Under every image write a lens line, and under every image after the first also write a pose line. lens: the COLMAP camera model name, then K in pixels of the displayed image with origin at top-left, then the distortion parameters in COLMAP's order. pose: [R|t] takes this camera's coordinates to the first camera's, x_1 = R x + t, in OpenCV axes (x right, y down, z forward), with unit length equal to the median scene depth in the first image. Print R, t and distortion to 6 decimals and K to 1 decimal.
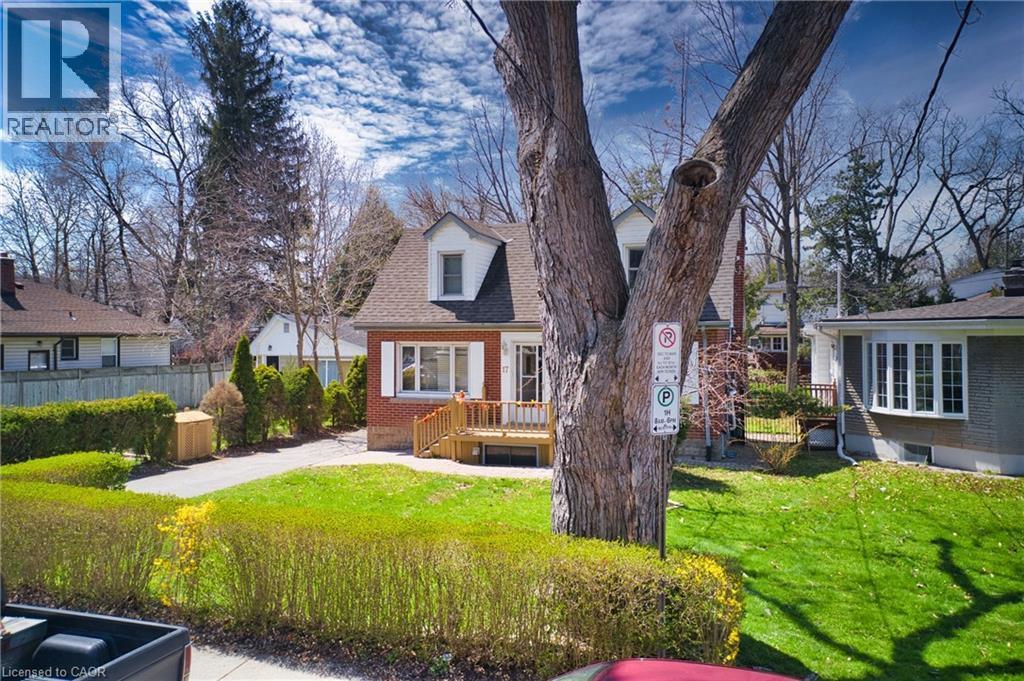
lens RADIAL K [[813.7, 0, 512.0], [0, 813.7, 340.5], [0, 0, 1]] dist [0.004191, 0.002891]
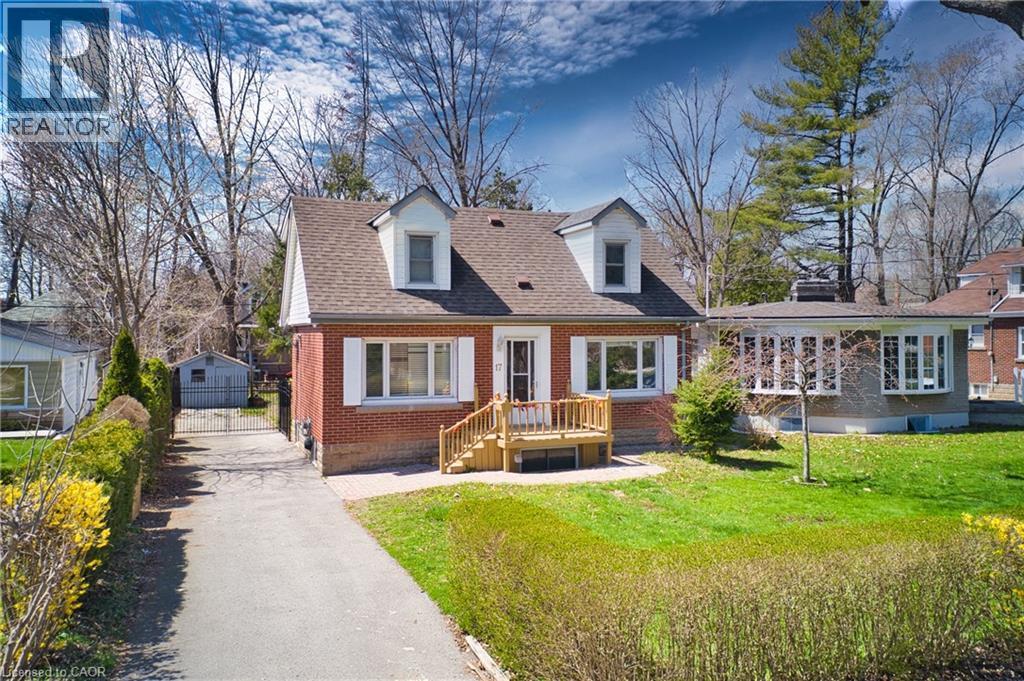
lens RADIAL K [[813.7, 0, 512.0], [0, 813.7, 340.5], [0, 0, 1]] dist [0.004191, 0.002891]
pose [[0.756071, -0.005355, 0.654467, -0.590581], [0.006713, 0.999977, 0.000426, 0.005332], [-0.654455, 0.004072, 0.756090, 0.302935]]
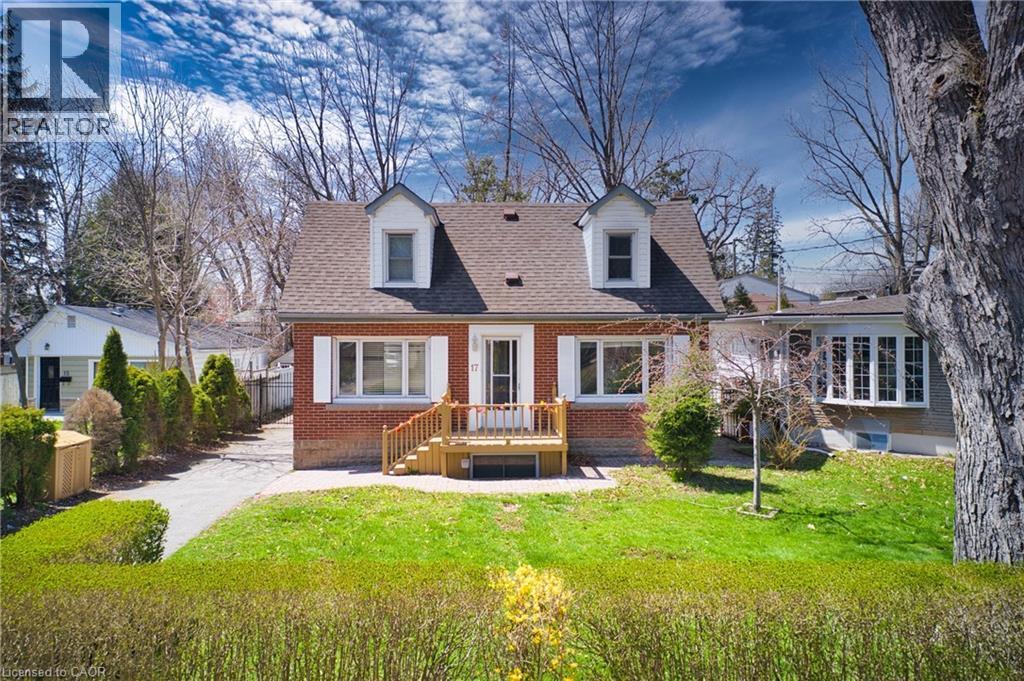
lens RADIAL K [[806.8, 0, 512.0], [0, 806.8, 340.5], [0, 0, 1]] dist [0.002692, 0.000180]
pose [[0.932716, -0.002314, 0.360603, -0.282350], [0.002283, 0.999997, 0.000512, 0.006099], [-0.360603, 0.000345, 0.932719, 0.178379]]
